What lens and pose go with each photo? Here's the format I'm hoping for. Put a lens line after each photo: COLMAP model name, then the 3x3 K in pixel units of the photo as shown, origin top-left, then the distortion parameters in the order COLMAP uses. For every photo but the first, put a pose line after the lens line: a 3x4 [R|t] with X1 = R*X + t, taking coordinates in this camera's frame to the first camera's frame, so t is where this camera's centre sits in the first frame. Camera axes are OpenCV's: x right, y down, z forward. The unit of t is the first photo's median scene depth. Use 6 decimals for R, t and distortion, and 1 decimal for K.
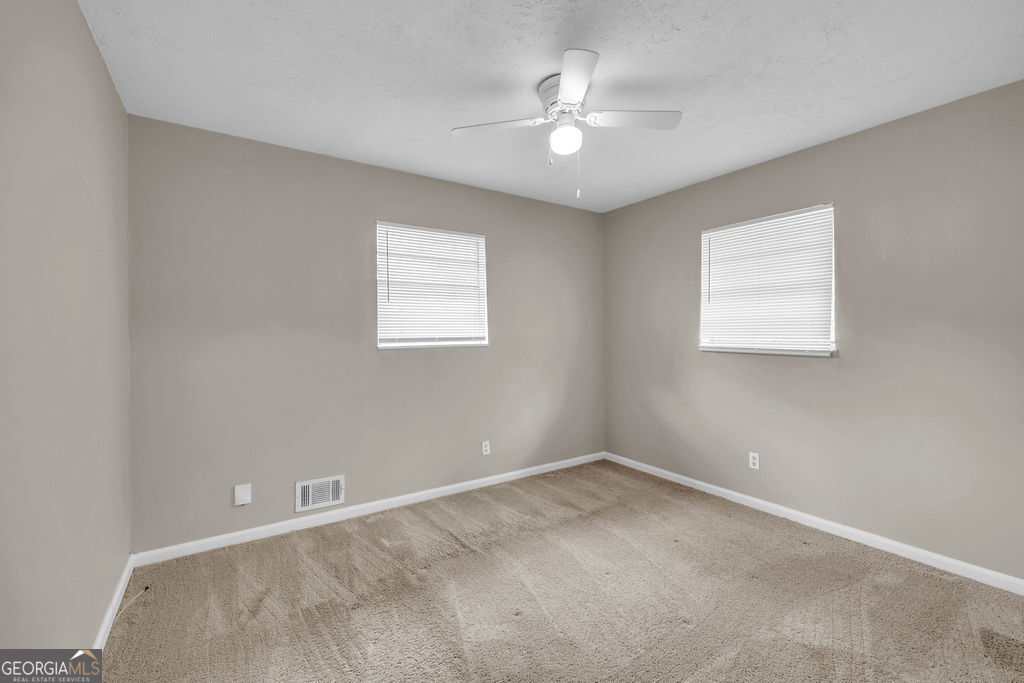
lens RADIAL K [[435.5, 0, 518.2], [0, 435.5, 335.0], [0, 0, 1]] dist [0.000602, 0.000395]
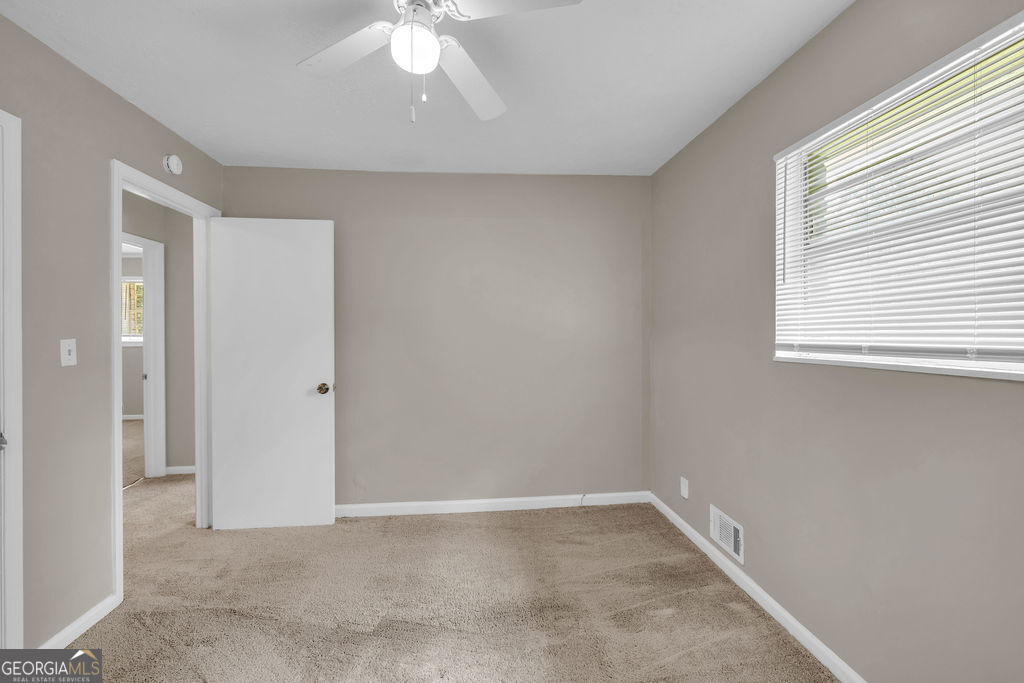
lens RADIAL K [[435.5, 0, 518.2], [0, 435.5, 335.0], [0, 0, 1]] dist [0.000602, 0.000395]
pose [[-0.480032, 0.009086, -0.877204, 0.416693], [-0.000460, 0.999944, 0.010609, -0.010683], [0.877251, 0.005497, -0.480001, 0.999796]]
